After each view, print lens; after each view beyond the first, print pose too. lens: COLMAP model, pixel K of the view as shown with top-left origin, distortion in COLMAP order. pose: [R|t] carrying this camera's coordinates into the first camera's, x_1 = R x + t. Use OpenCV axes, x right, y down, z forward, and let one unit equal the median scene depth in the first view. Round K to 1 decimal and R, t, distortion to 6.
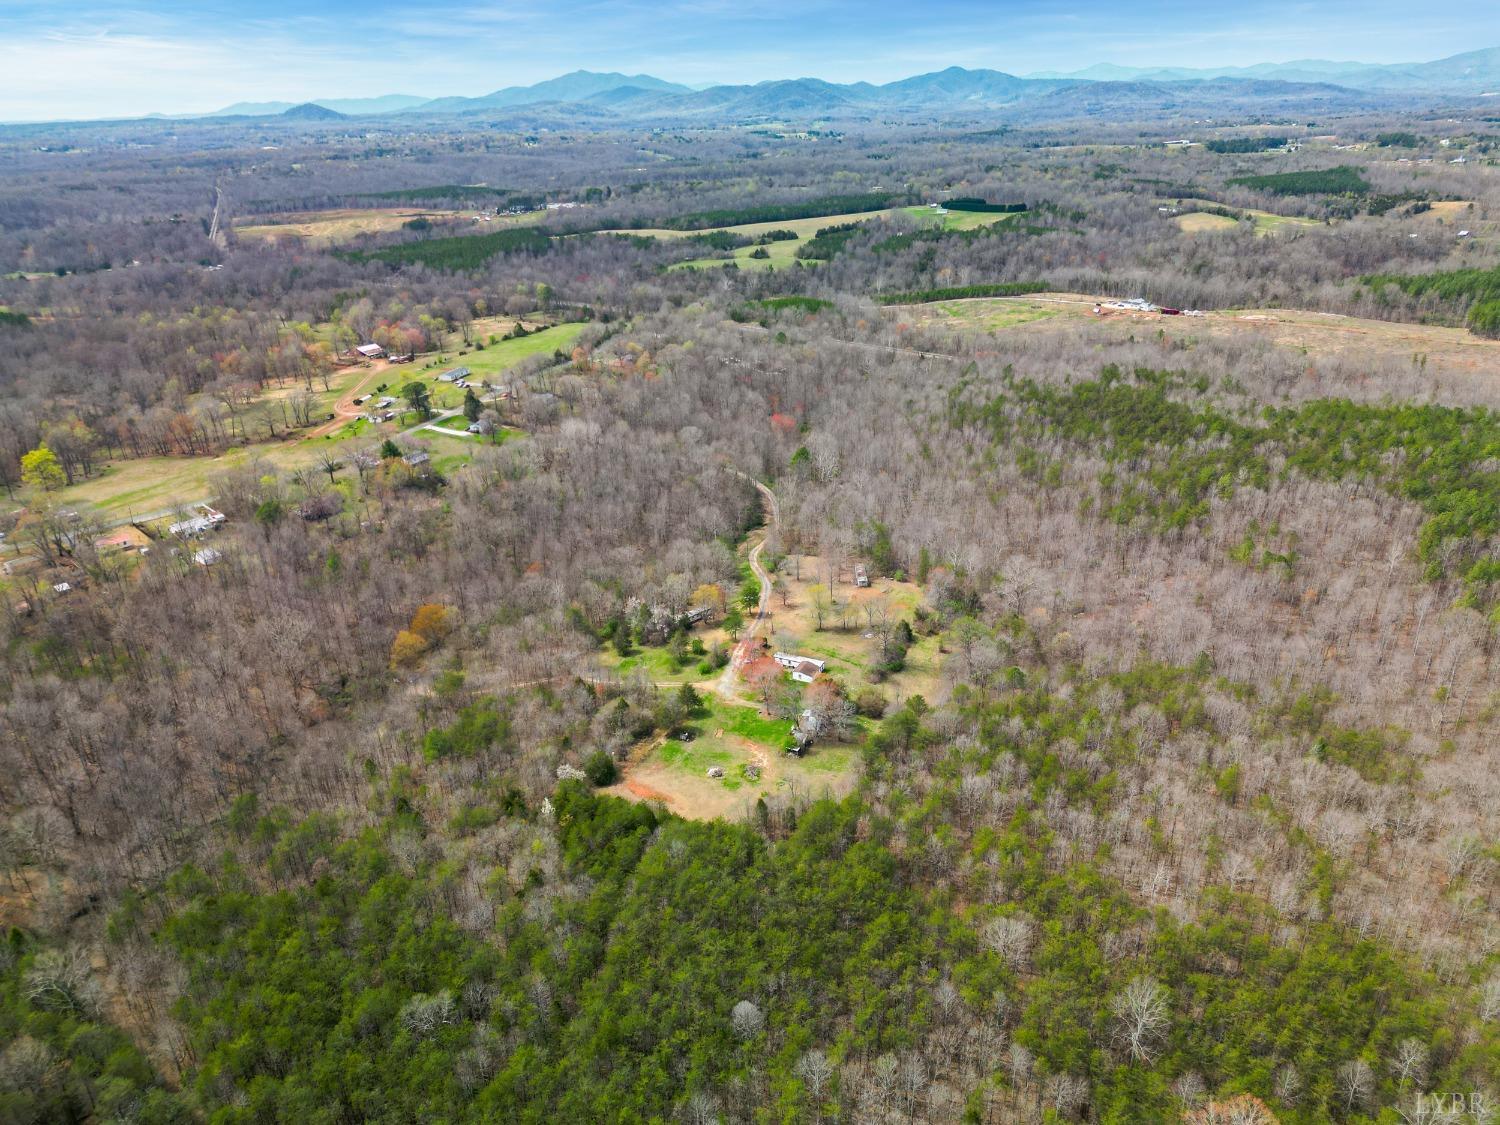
lens RADIAL K [[1050.1, 0, 751.2], [0, 1050.1, 555.9], [0, 0, 1]] dist [0.076986, -0.073359]
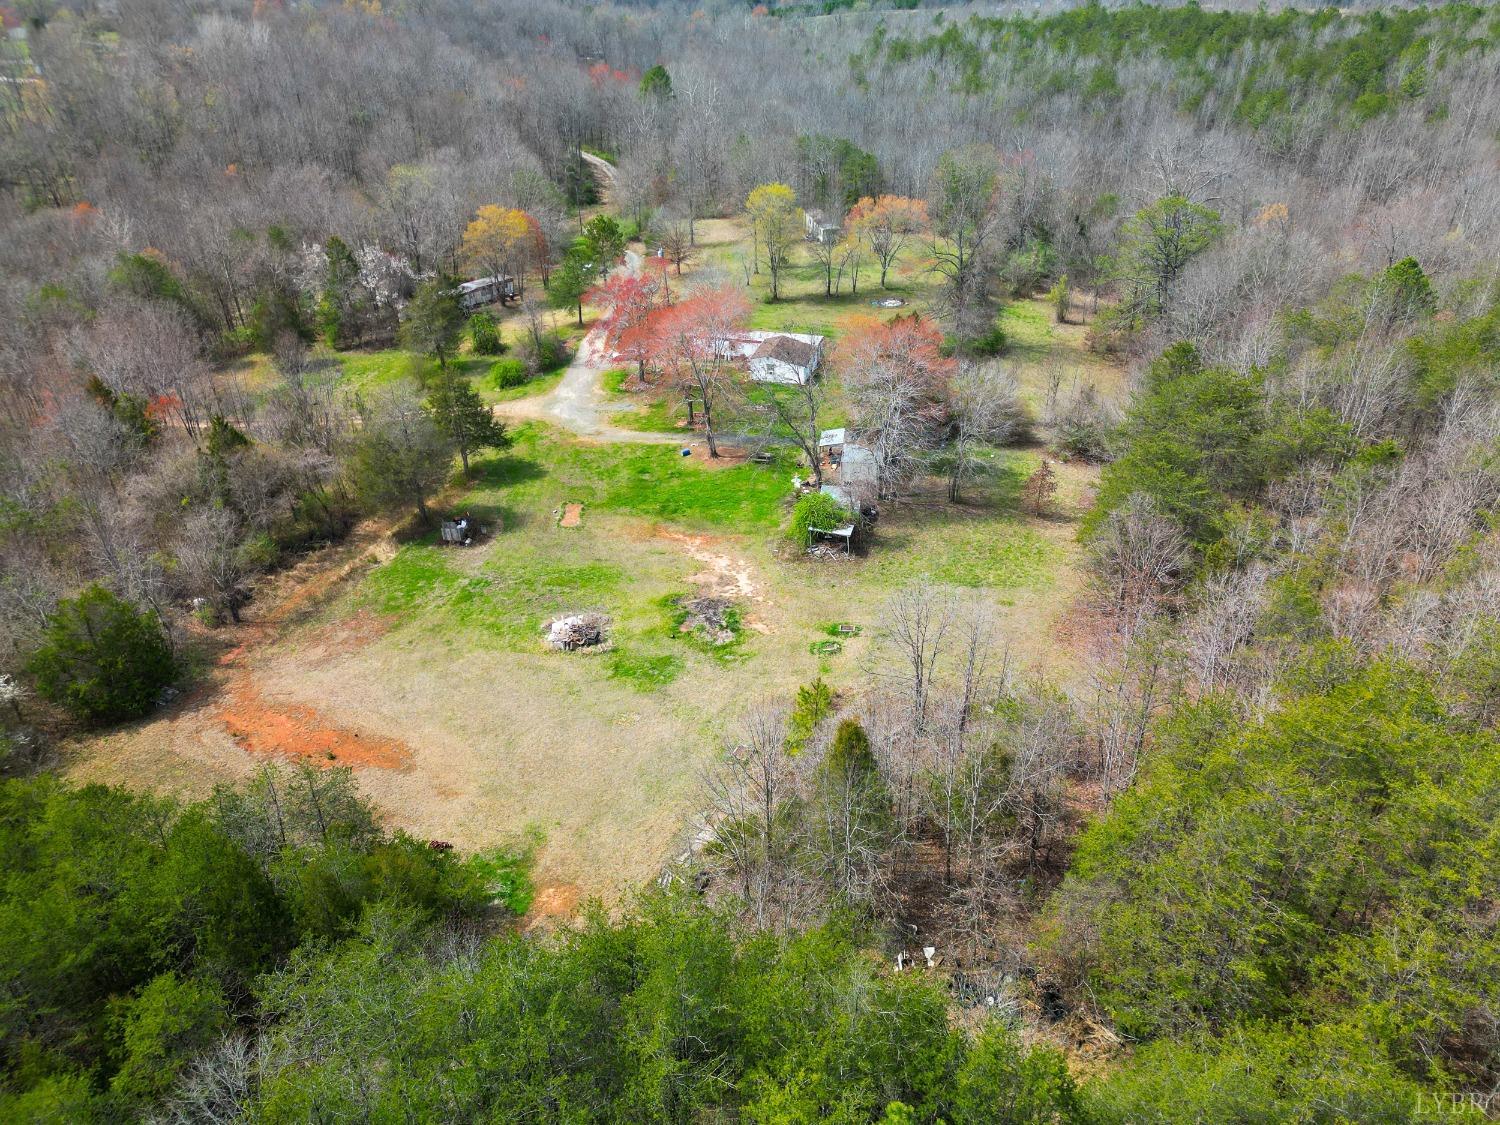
lens RADIAL K [[1050.1, 0, 751.2], [0, 1050.1, 555.9], [0, 0, 1]] dist [0.076986, -0.073359]
pose [[0.982352, -0.078927, 0.169572, -0.026188], [0.058000, 0.990460, 0.125002, 0.119832], [-0.177820, -0.112961, 0.977558, 0.563519]]
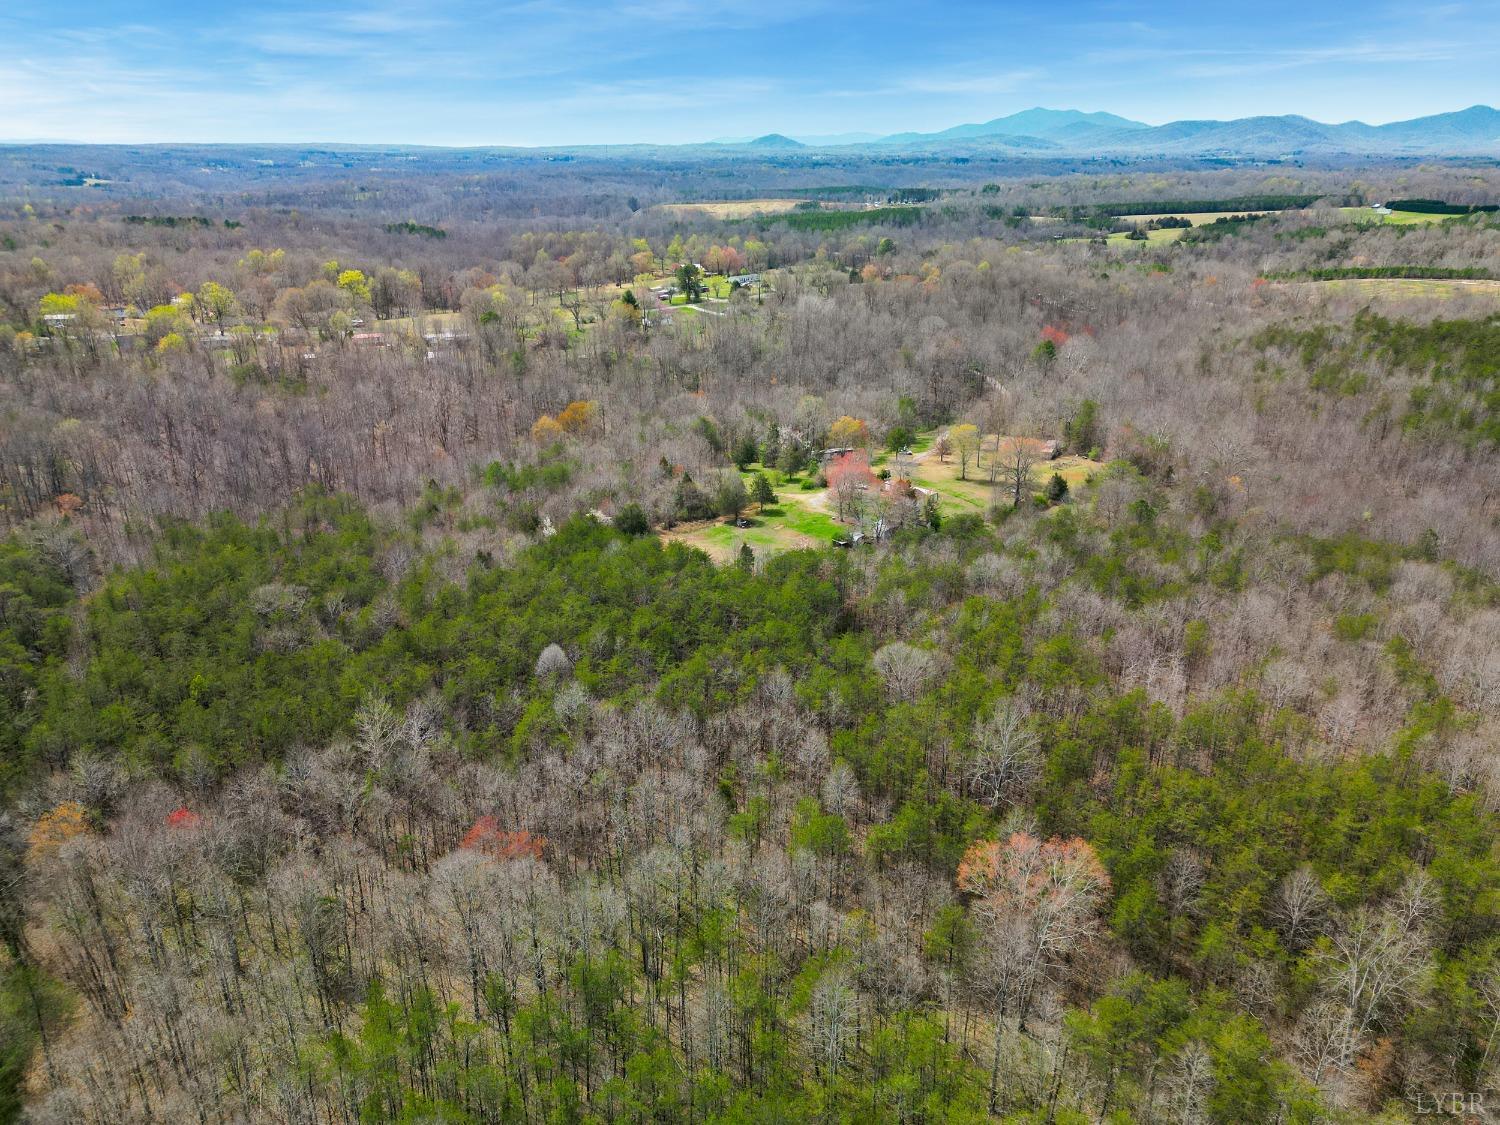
lens RADIAL K [[1050.1, 0, 751.2], [0, 1050.1, 555.9], [0, 0, 1]] dist [0.076986, -0.073359]
pose [[0.923765, 0.162172, -0.346928, 0.217807], [-0.173805, 0.984777, -0.002455, 0.165201], [0.341249, 0.062565, 0.937889, 0.127347]]
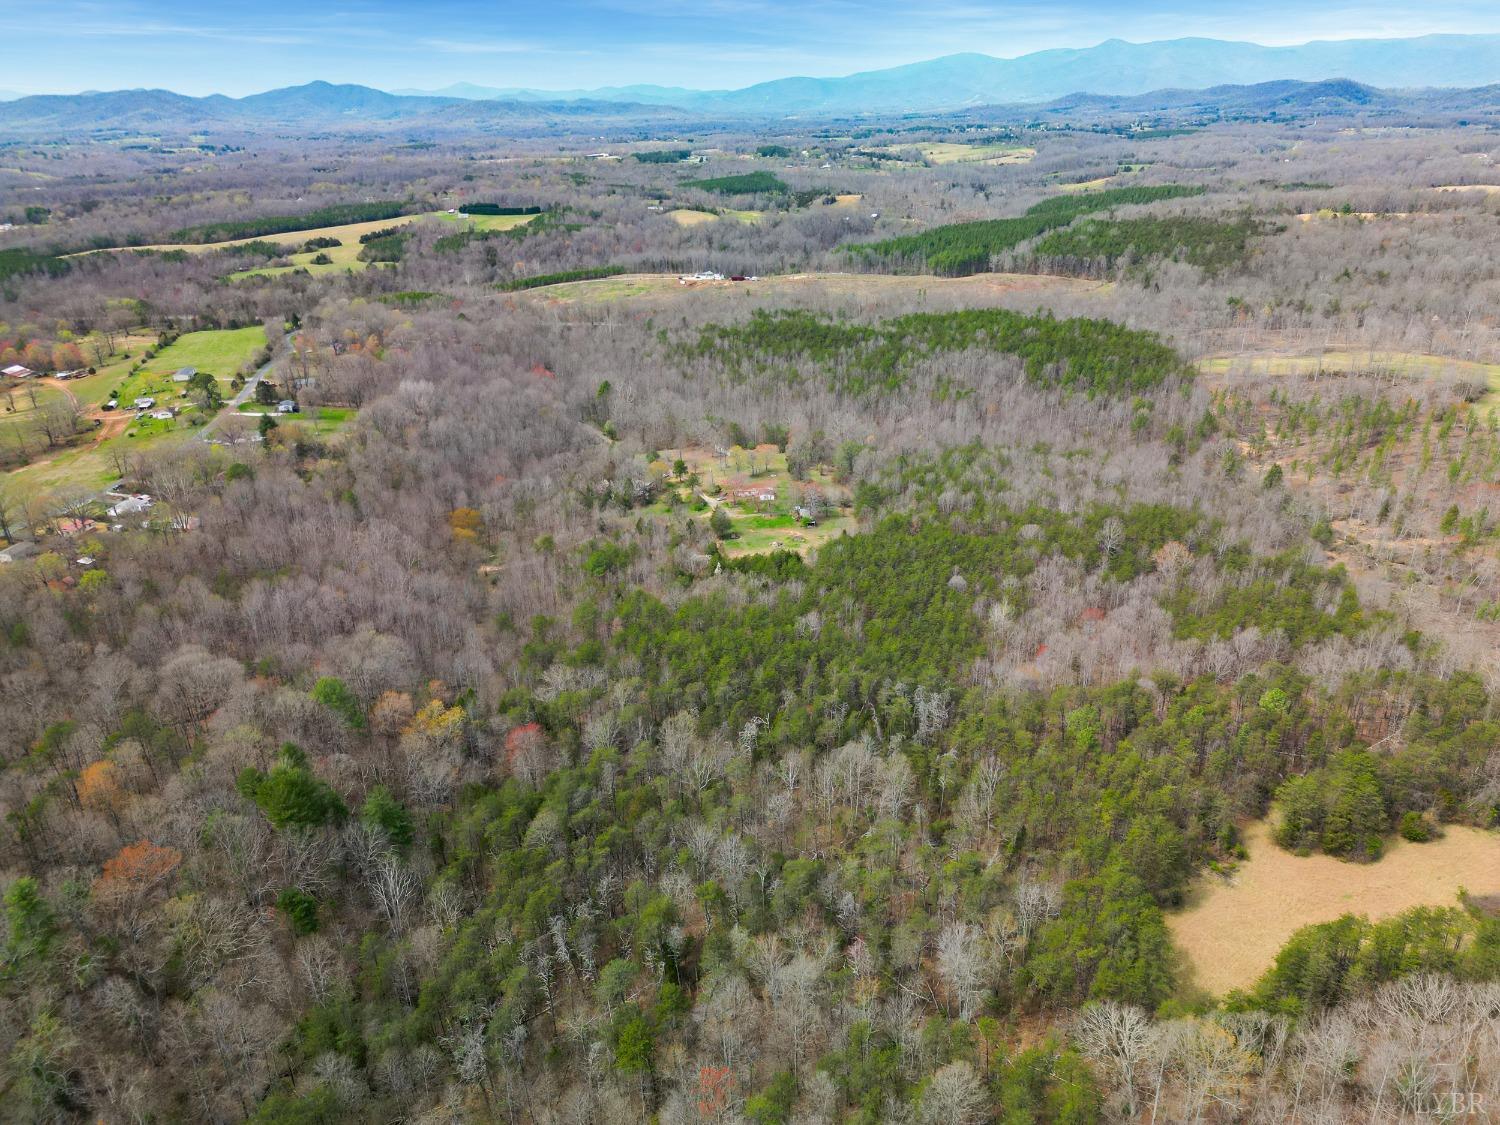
lens RADIAL K [[1052.5, 0, 744.8], [0, 1052.5, 557.1], [0, 0, 1]] dist [0.067242, -0.048354]
pose [[0.859724, -0.194776, 0.472163, -0.616142], [0.201203, 0.978834, 0.037432, 0.122673], [-0.469460, 0.062820, 0.880716, -0.243710]]
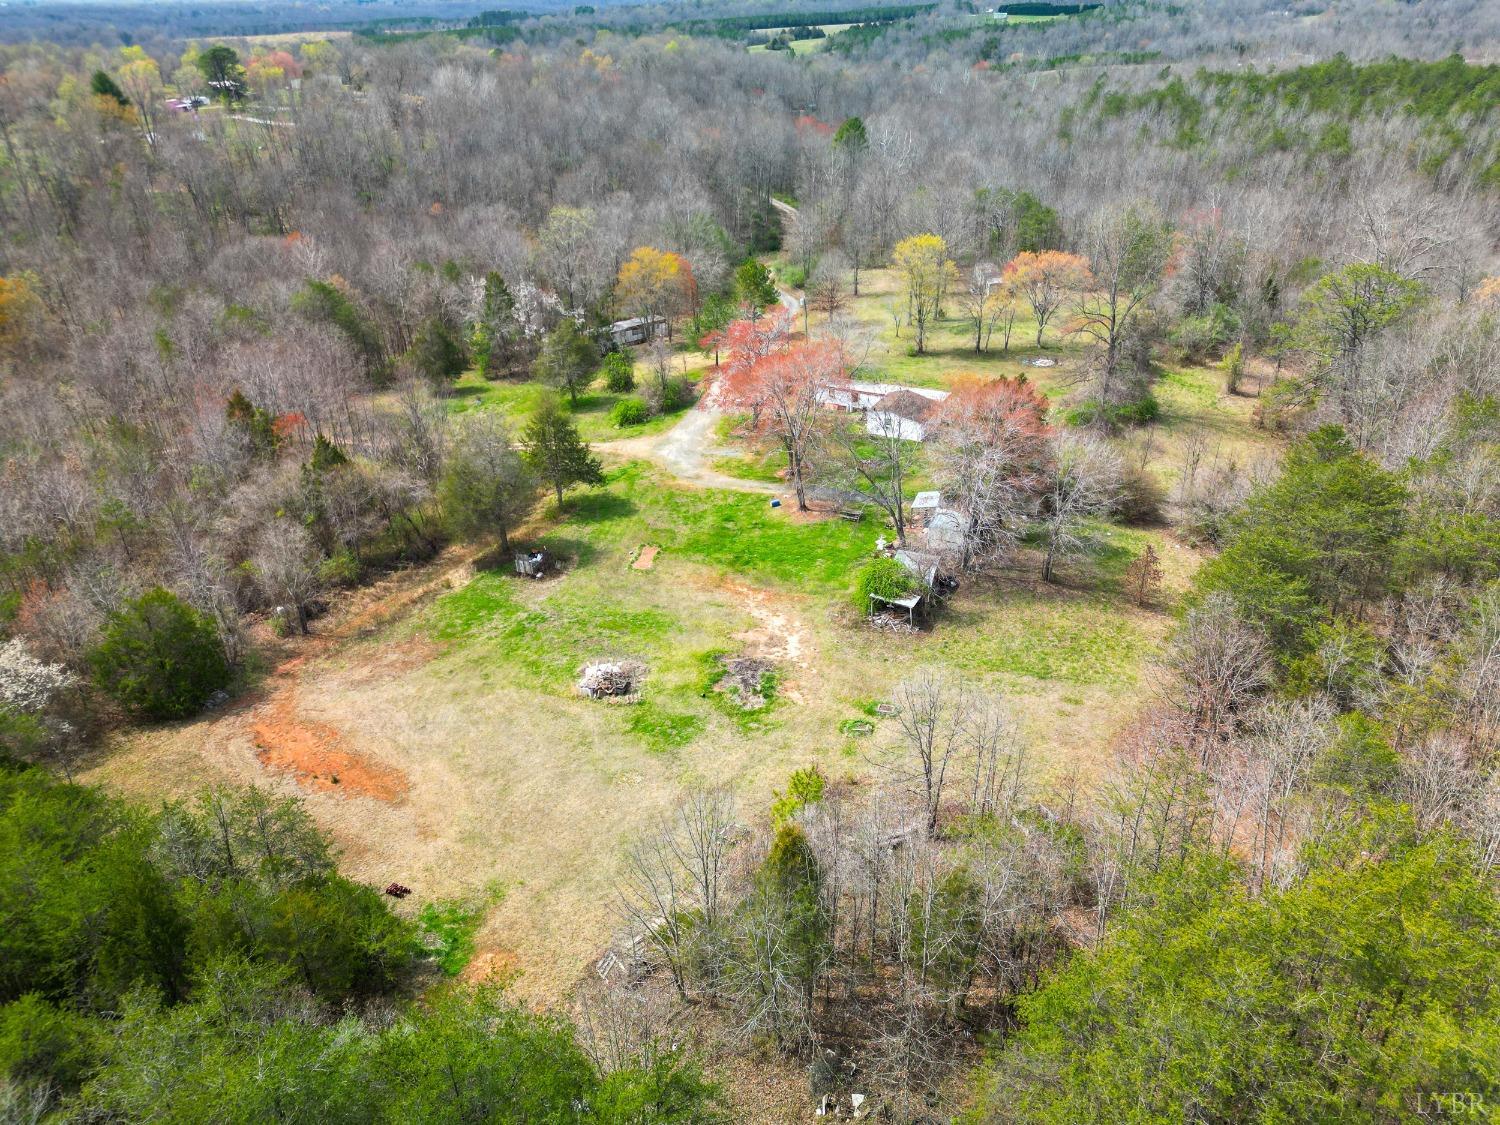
lens RADIAL K [[1050.1, 0, 751.2], [0, 1050.1, 555.9], [0, 0, 1]] dist [0.076986, -0.073359]
pose [[0.999827, 0.016782, -0.008060, 0.003126], [-0.016091, 0.996726, 0.079240, 0.118662], [0.009363, -0.079097, 0.996823, 0.572569]]
